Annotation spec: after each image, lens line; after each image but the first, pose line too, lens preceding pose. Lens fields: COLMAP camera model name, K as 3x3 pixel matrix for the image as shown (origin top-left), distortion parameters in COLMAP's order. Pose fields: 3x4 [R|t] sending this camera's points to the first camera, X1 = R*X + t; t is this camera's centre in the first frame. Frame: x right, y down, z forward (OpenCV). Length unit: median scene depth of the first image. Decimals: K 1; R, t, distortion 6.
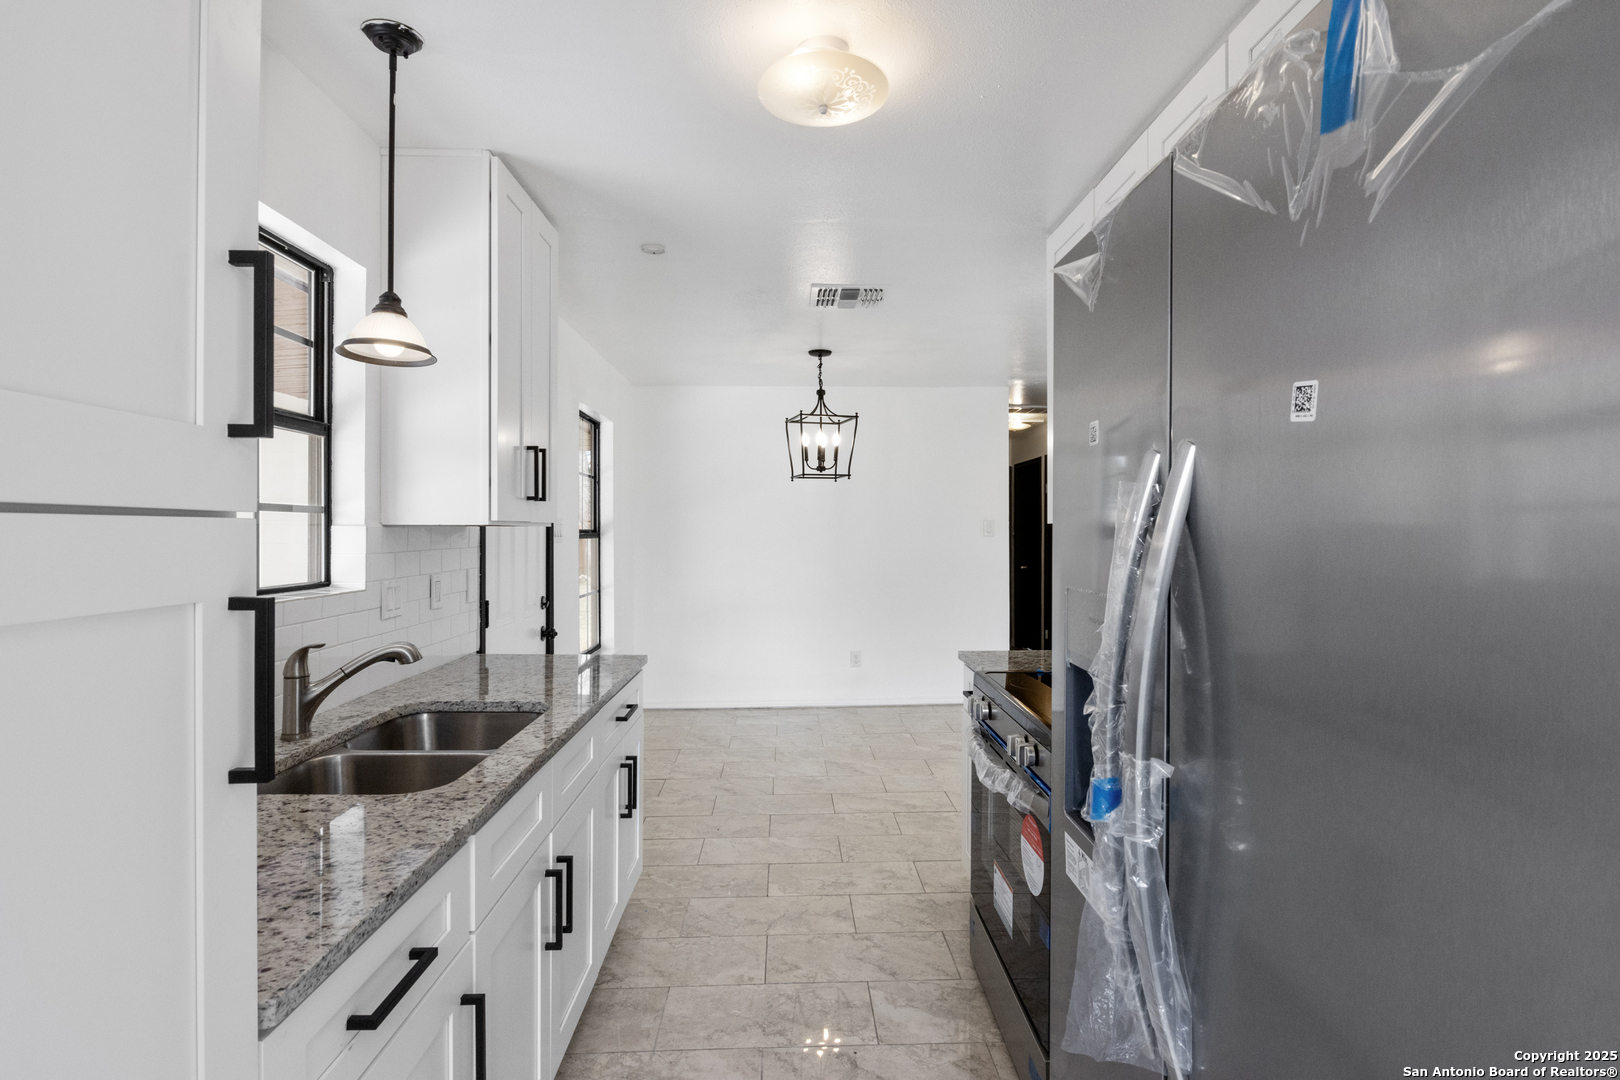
lens RADIAL K [[826.6, 0, 810.0], [0, 826.6, 540.0], [0, 0, 1]] dist [-0.000437, -0.000090]
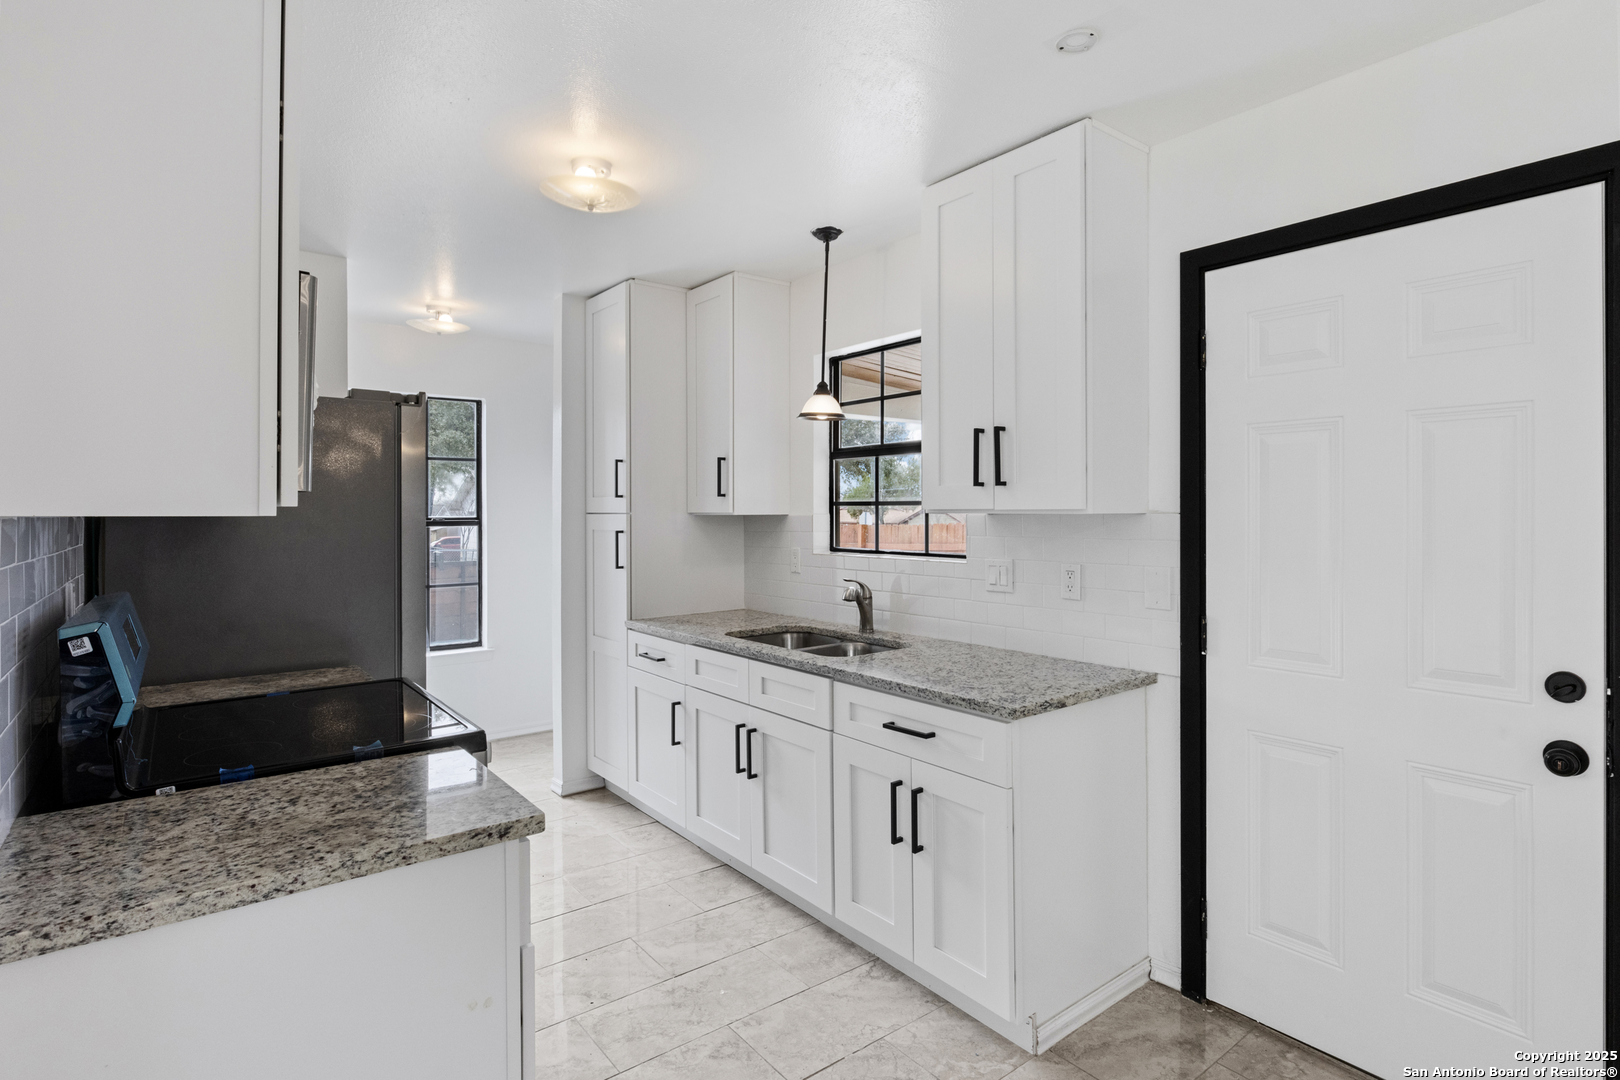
lens RADIAL K [[824.9, 0, 813.6], [0, 824.9, 509.1], [0, 0, 1]] dist [-0.003339, -0.001229]
pose [[-0.806017, -0.002293, -0.591888, 0.199409], [-0.005643, 0.999977, 0.003810, -0.013573], [0.591865, 0.006411, -0.806012, 0.881956]]
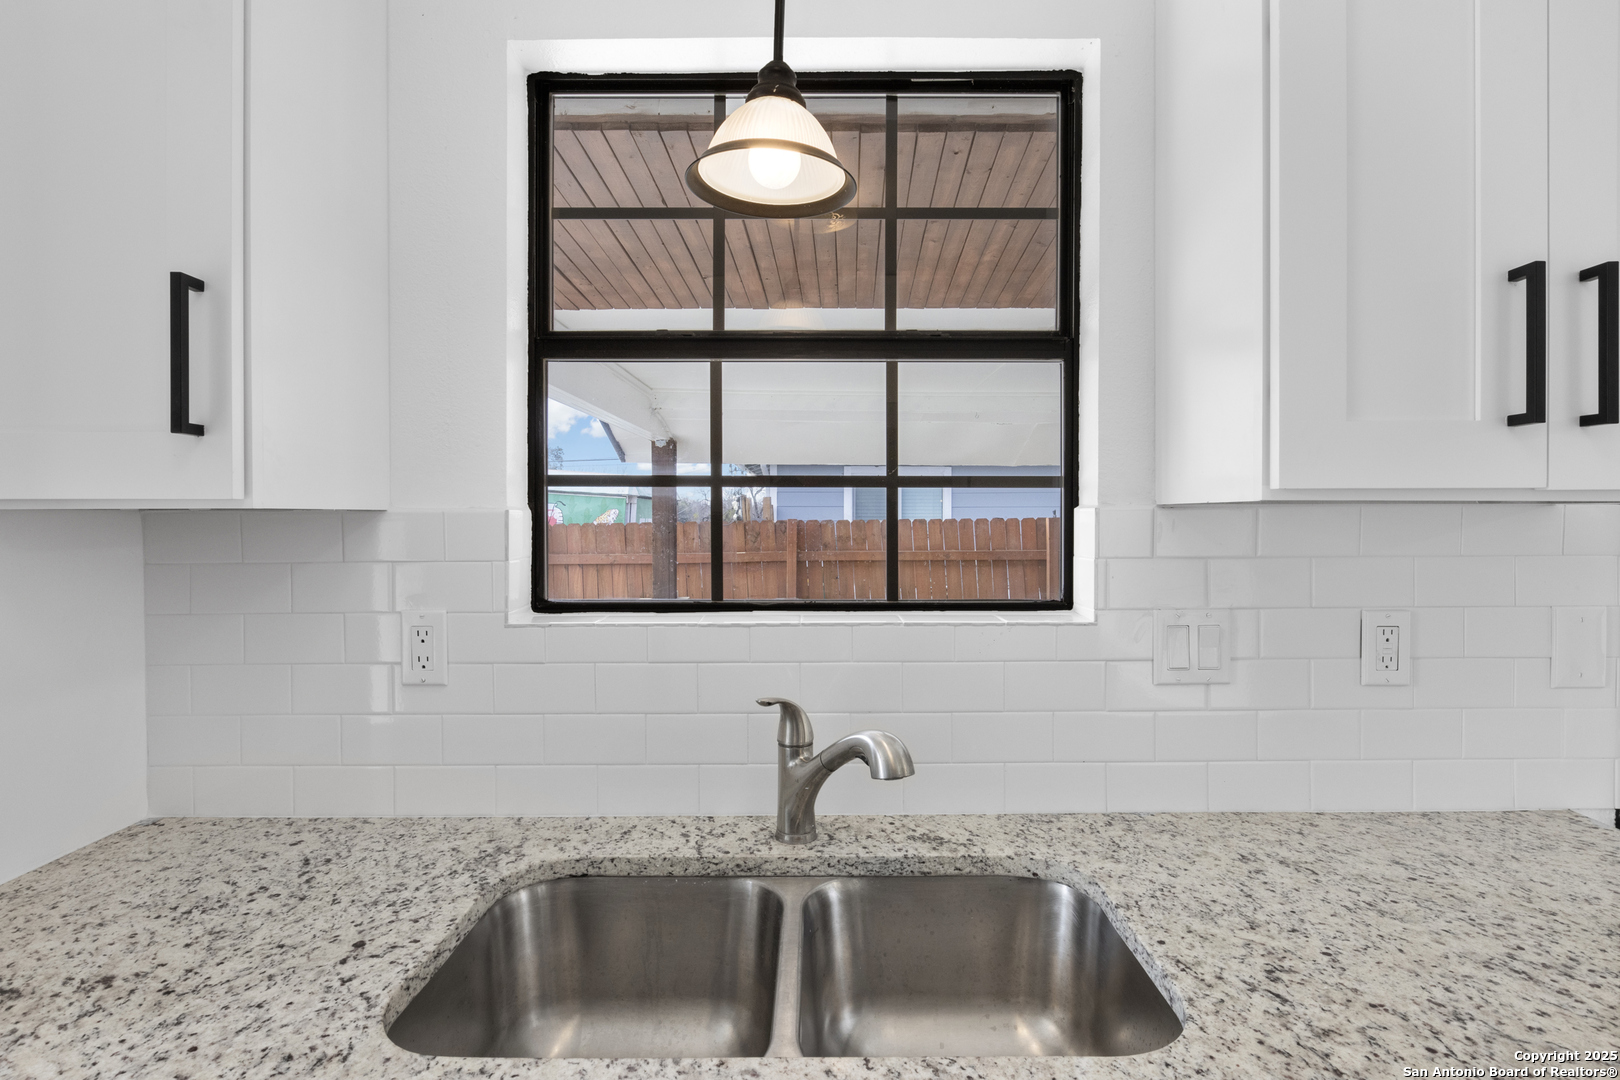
lens RADIAL K [[804.6, 0, 810.6], [0, 804.6, 529.5], [0, 0, 1]] dist [-0.002650, -0.006744]
pose [[-0.035639, 0.010456, -0.999310, 0.002031], [-0.009756, 0.999894, 0.010810, -0.003000], [0.999317, 0.010135, -0.035533, 0.380611]]
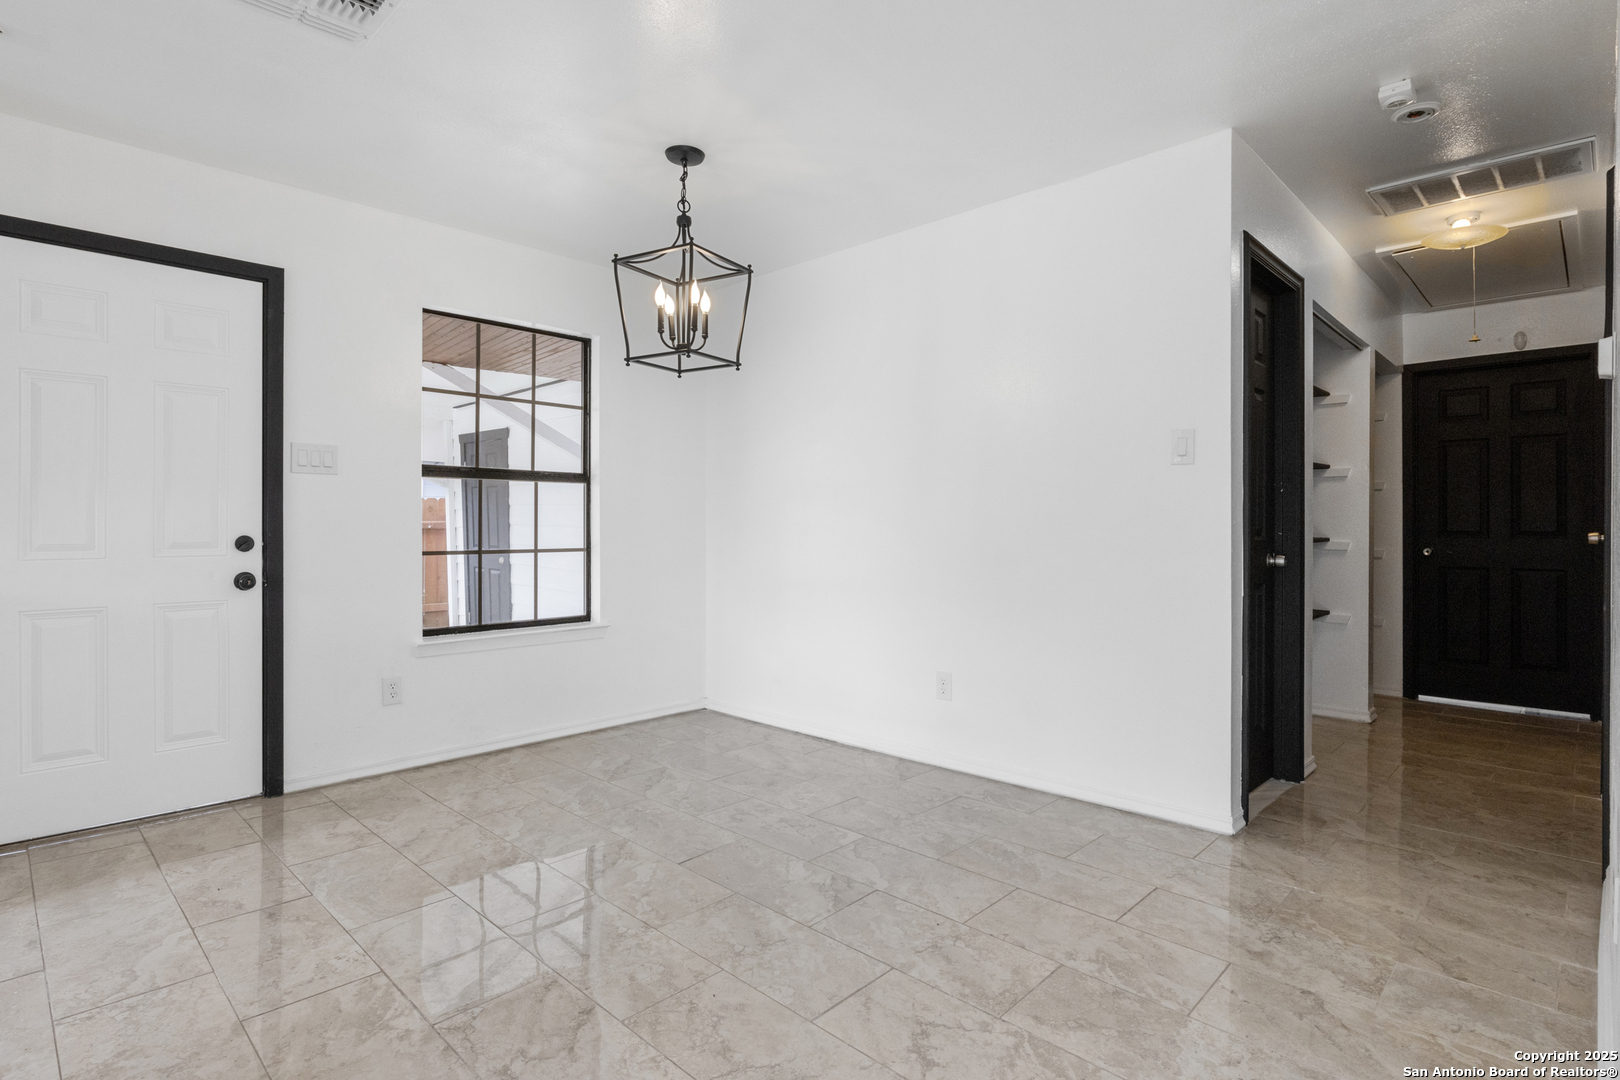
lens RADIAL K [[824.0, 0, 803.8], [0, 824.0, 527.4], [0, 0, 1]] dist [-0.005307, -0.000864]
pose [[0.688753, 0.006104, -0.724970, 0.512854], [-0.011669, 0.999928, -0.002666, 0.043905], [0.724902, 0.010296, 0.688775, 0.665809]]
